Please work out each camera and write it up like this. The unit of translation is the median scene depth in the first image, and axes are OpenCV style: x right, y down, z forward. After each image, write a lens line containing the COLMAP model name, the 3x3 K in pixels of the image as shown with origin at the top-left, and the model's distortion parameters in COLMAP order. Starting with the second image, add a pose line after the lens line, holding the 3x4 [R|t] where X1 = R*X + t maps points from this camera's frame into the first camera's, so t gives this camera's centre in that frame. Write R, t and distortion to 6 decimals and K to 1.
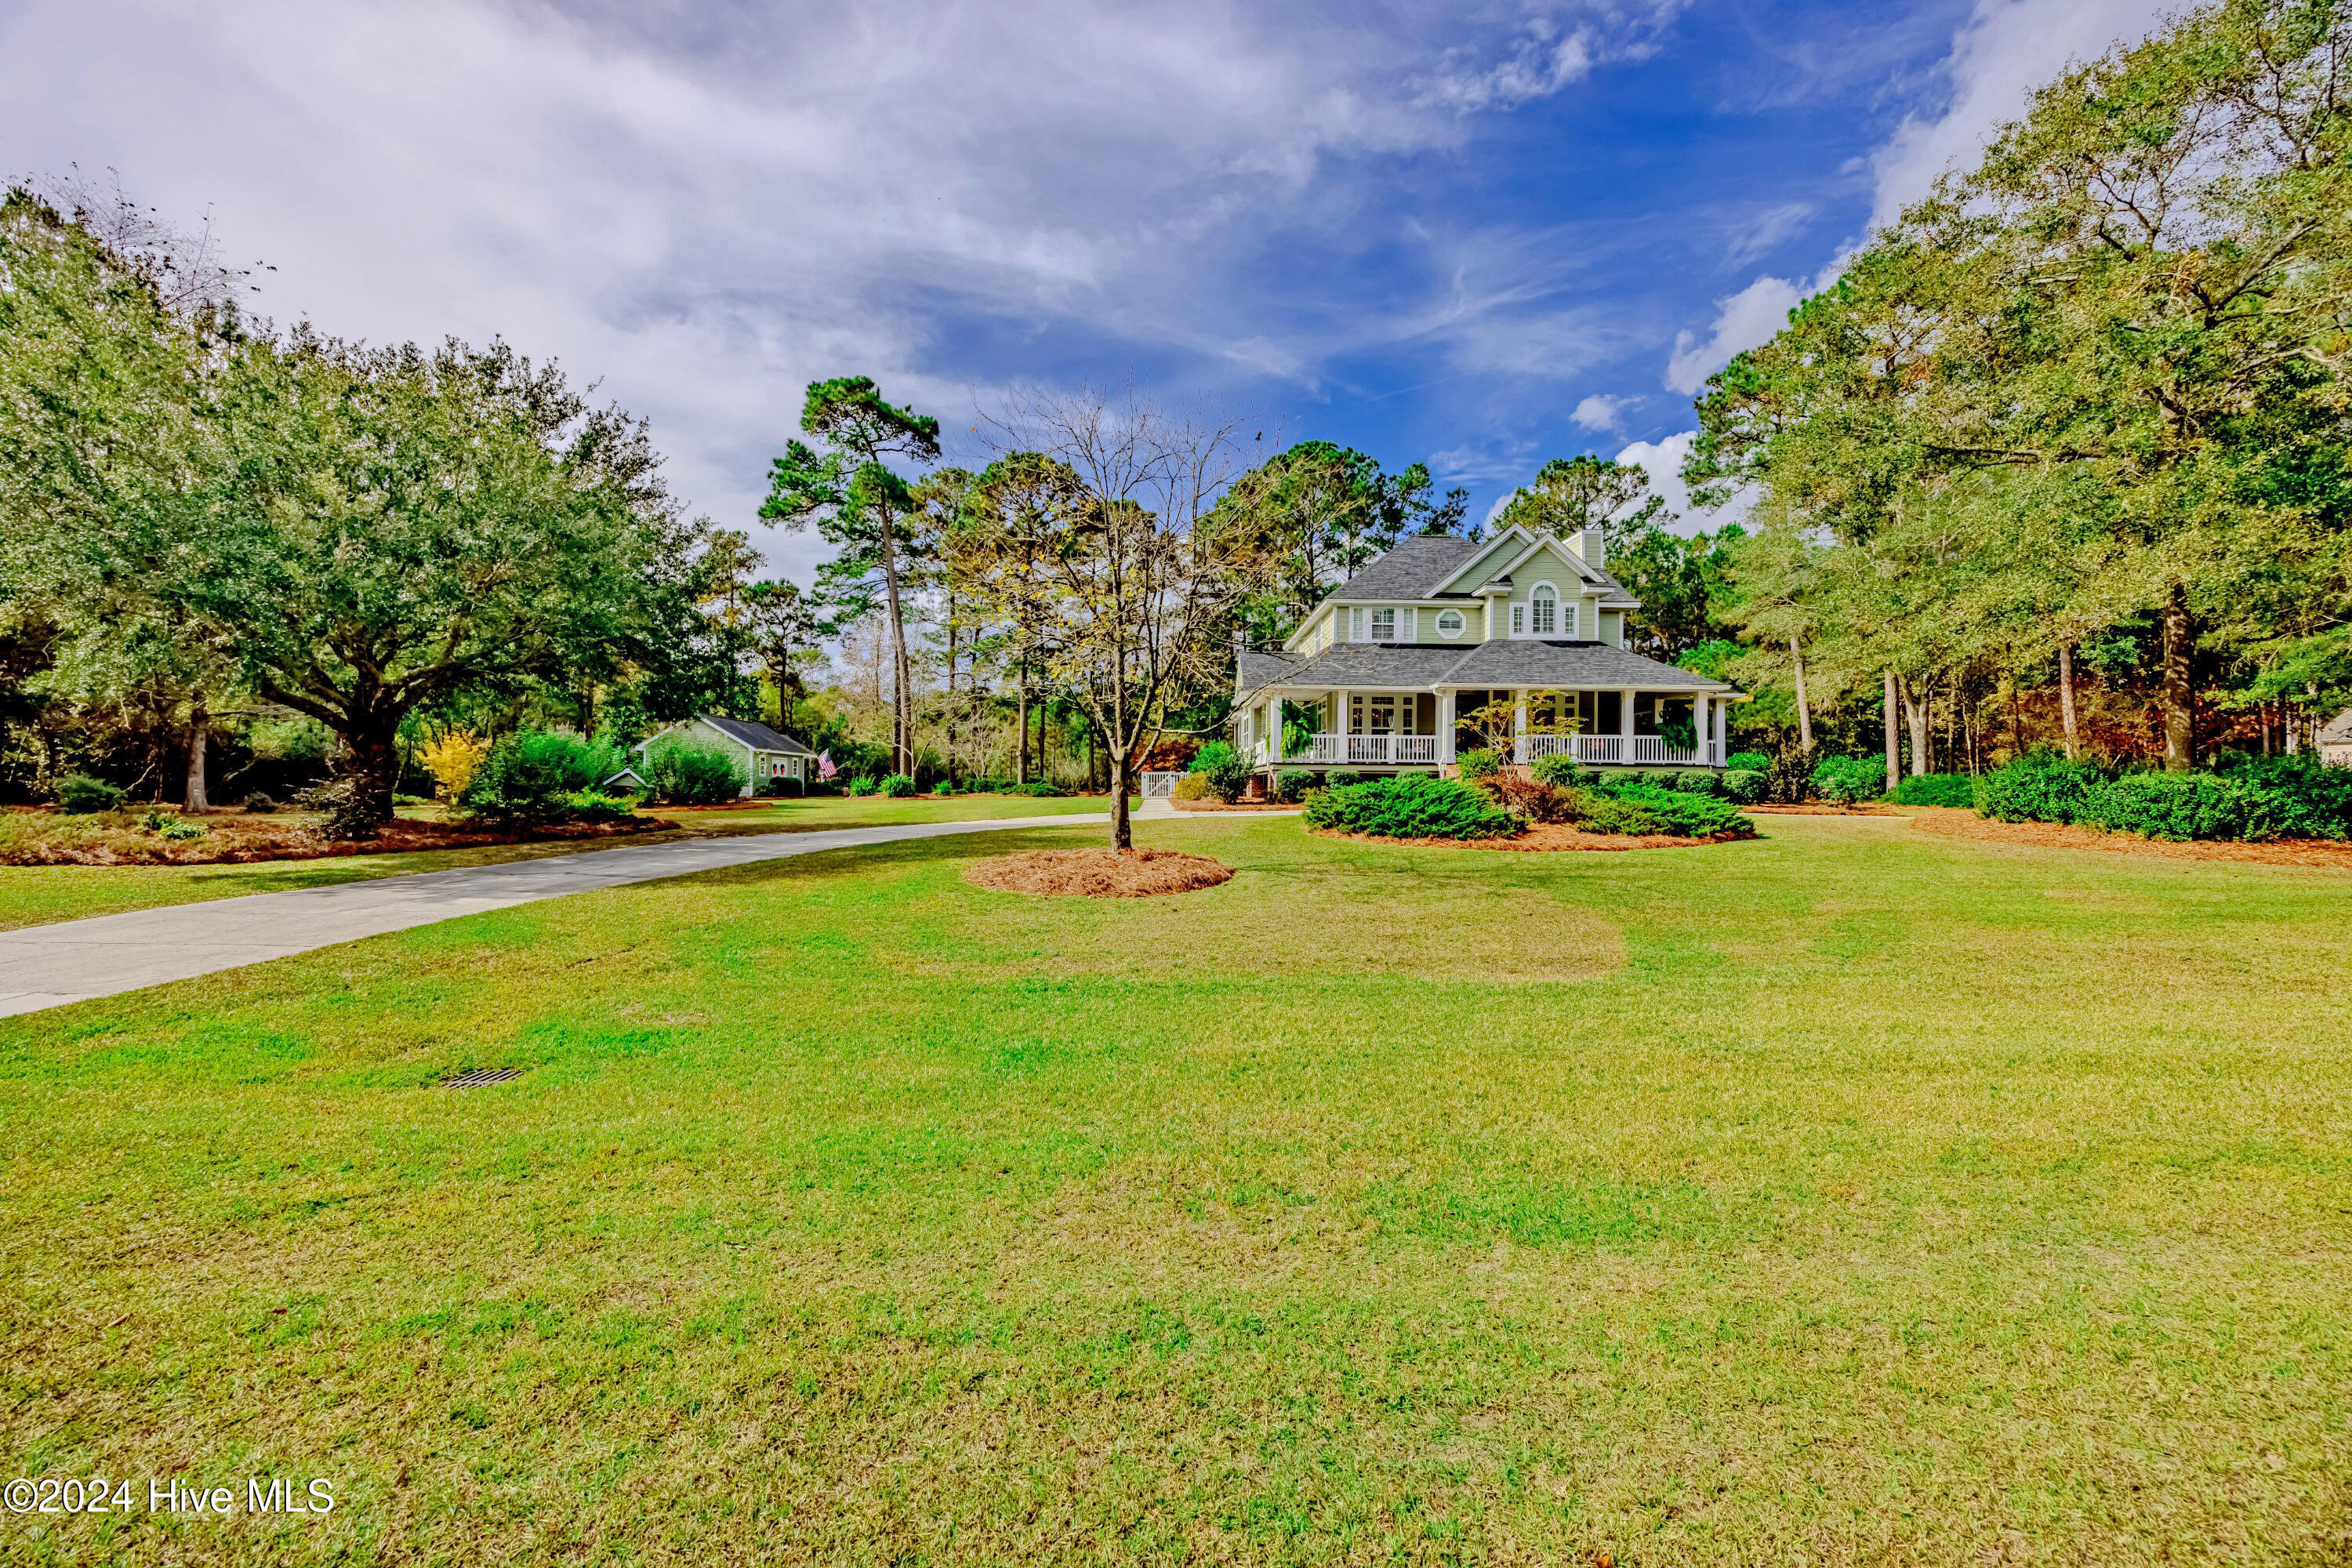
lens RADIAL K [[900.9, 0, 1172.7], [0, 900.9, 774.9], [0, 0, 1]] dist [0.005249, 0.000085]
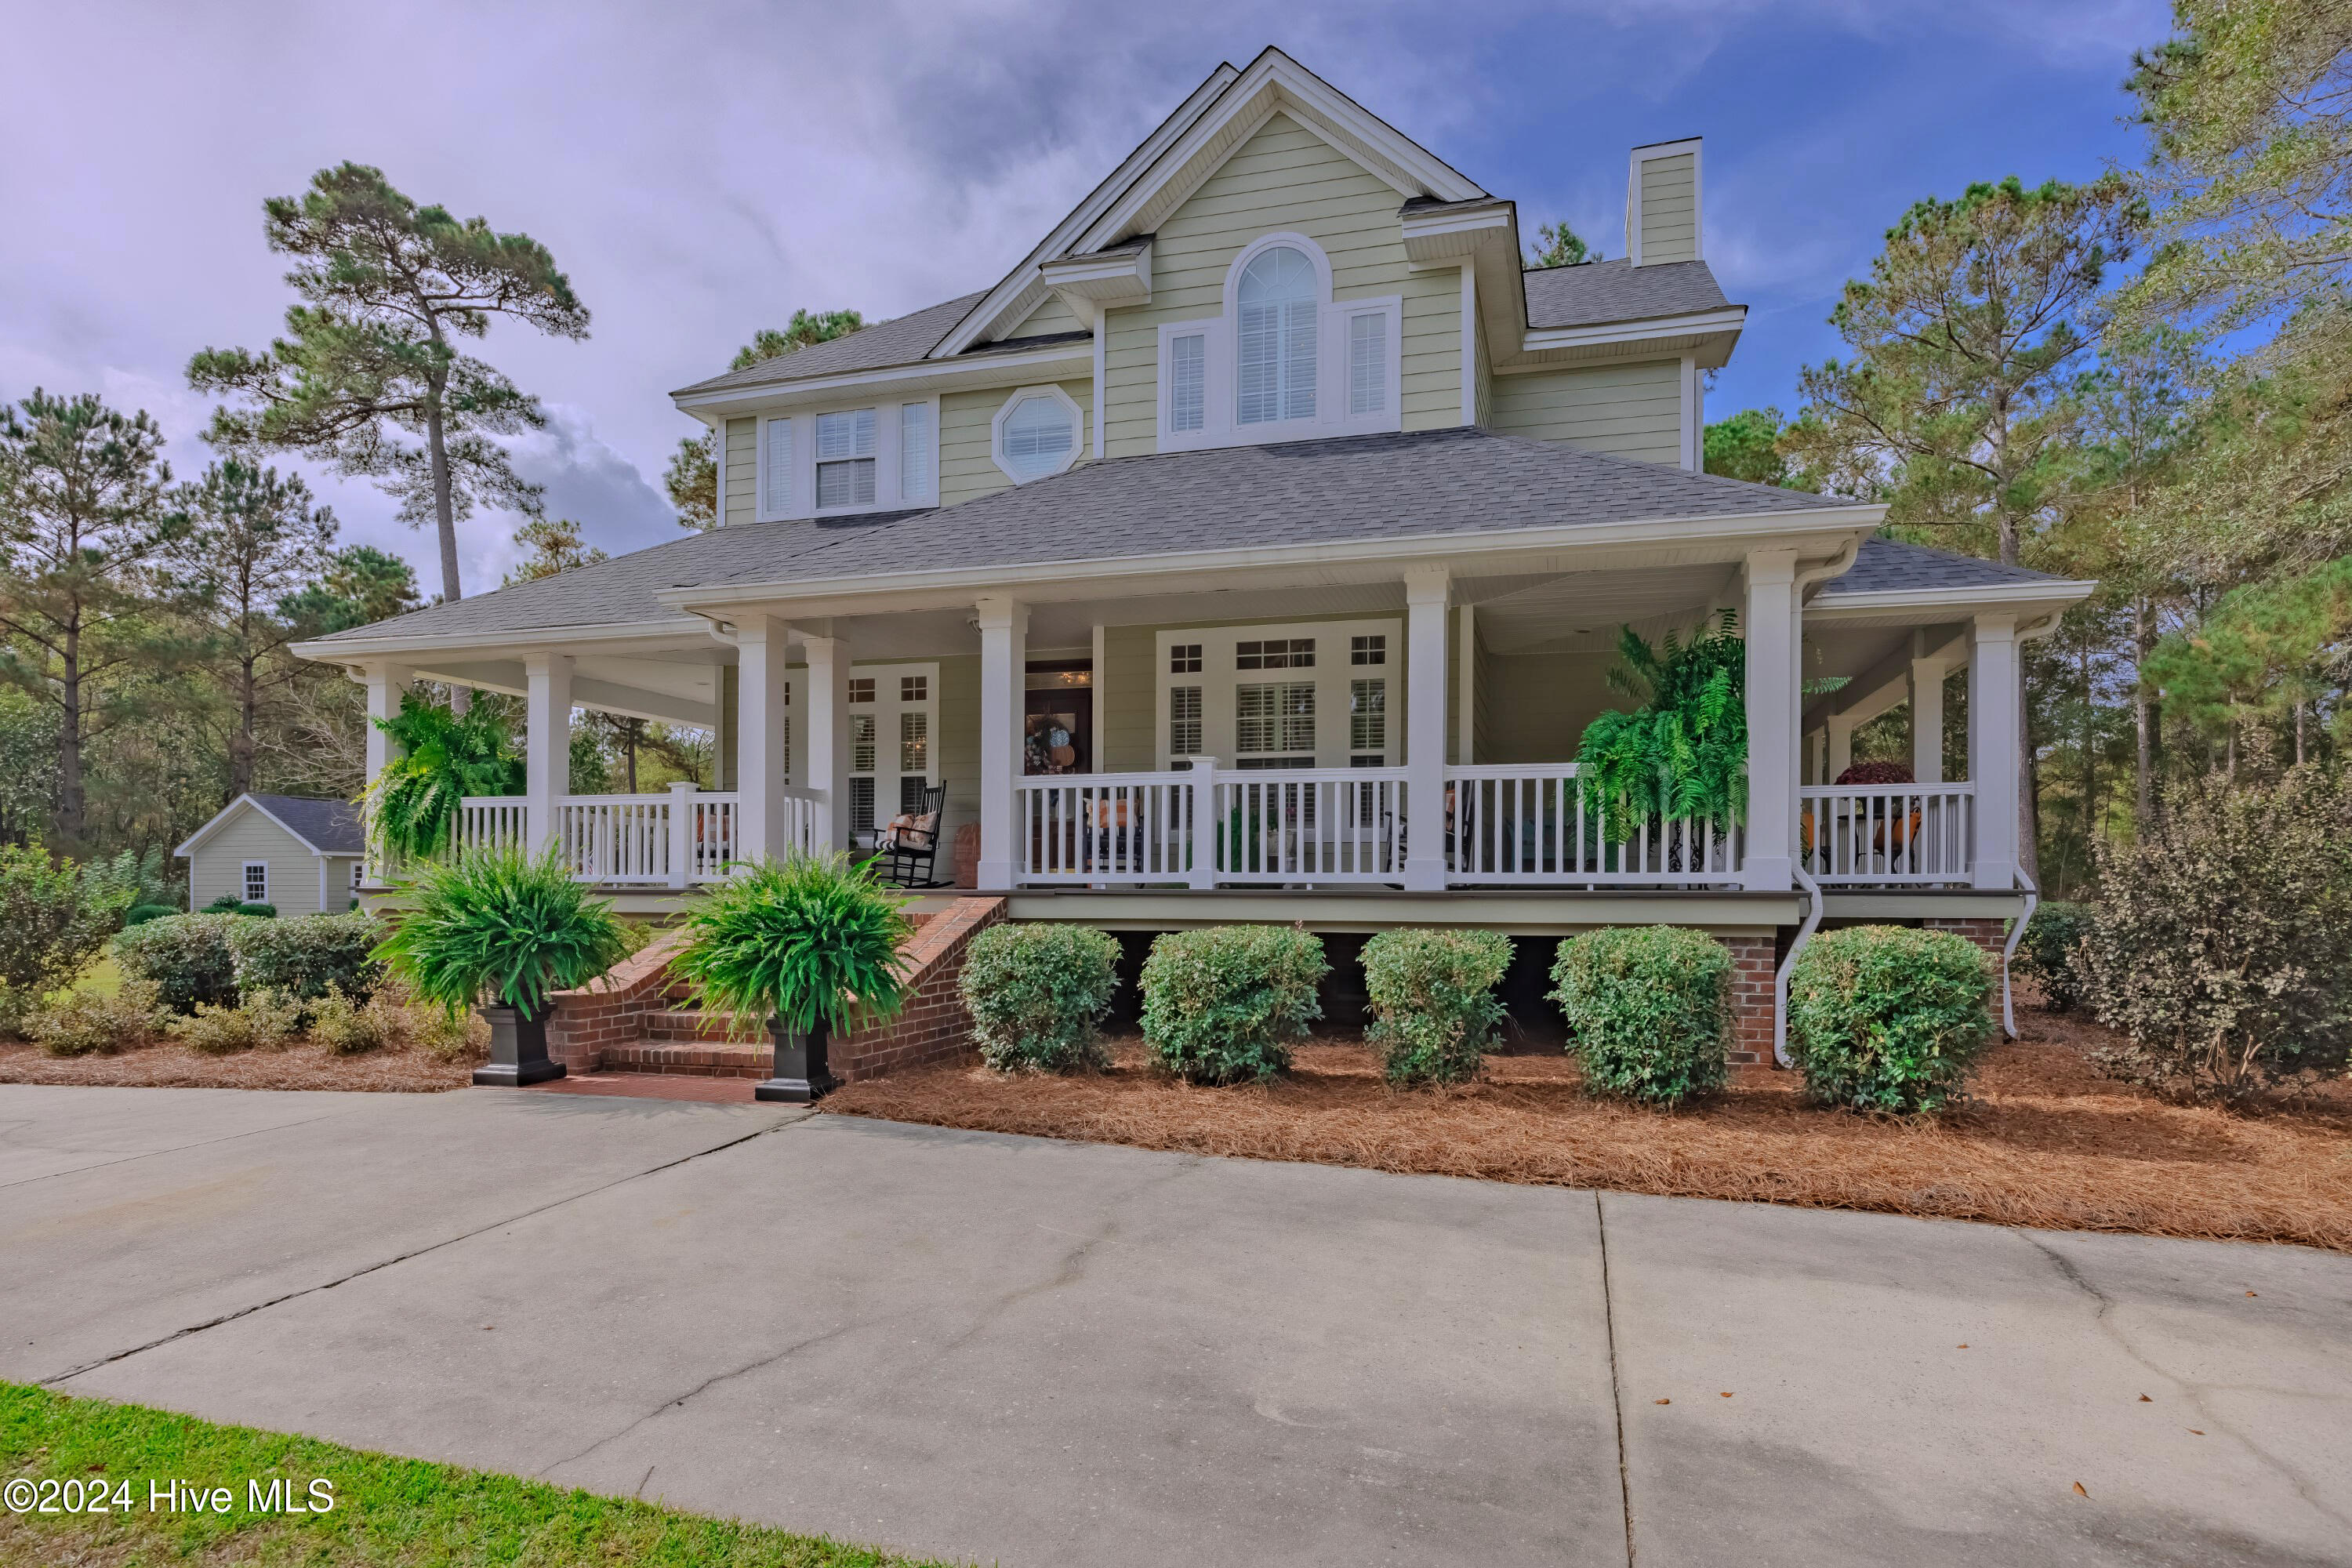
lens RADIAL K [[1154.8, 0, 1247.2], [0, 1154.8, 890.9], [0, 0, 1]] dist [0.006705, -0.002765]
pose [[0.959048, 0.000393, -0.283243, 0.493359], [0.003228, 0.999919, 0.012320, -0.013429], [0.283225, -0.012729, 0.958969, 0.632355]]
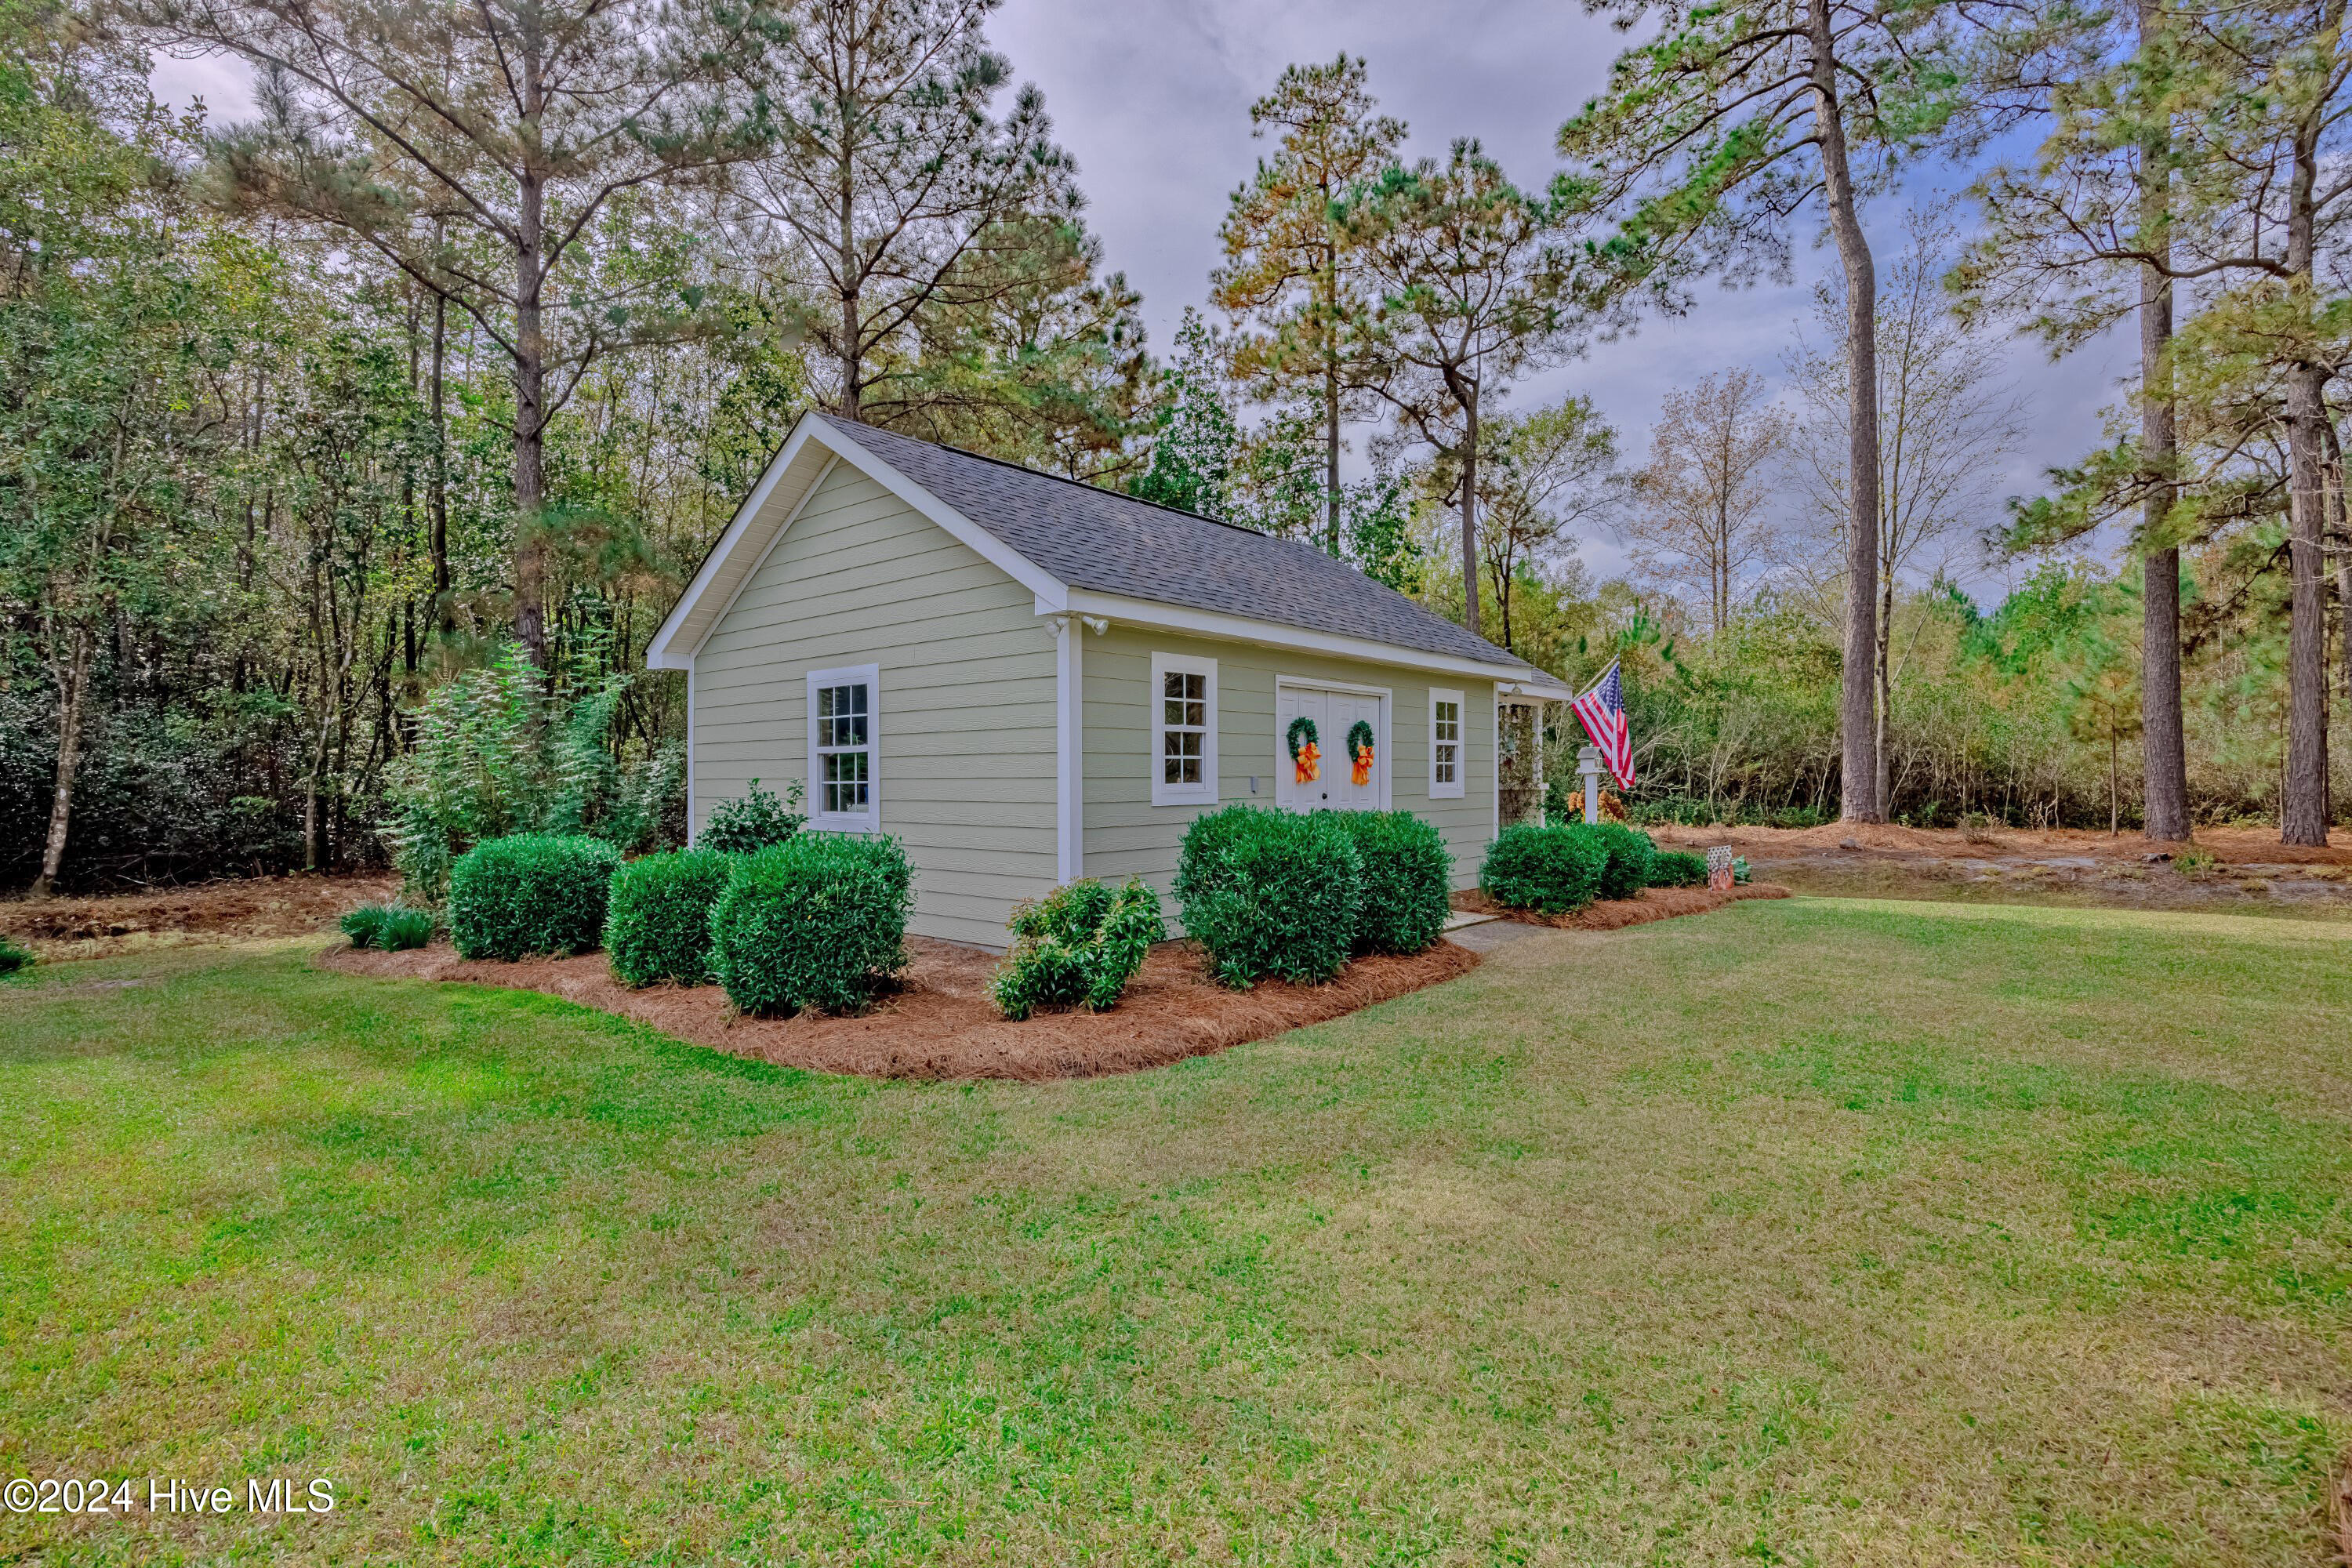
lens RADIAL K [[1094.0, 0, 1166.2], [0, 1094.0, 773.3], [0, 0, 1]] dist [0.000923, 0.000449]
pose [[0.738718, -0.003191, -0.674008, -0.502114], [0.009918, 0.999932, 0.006137, -0.005118], [0.673942, -0.011218, 0.738699, 1.290061]]
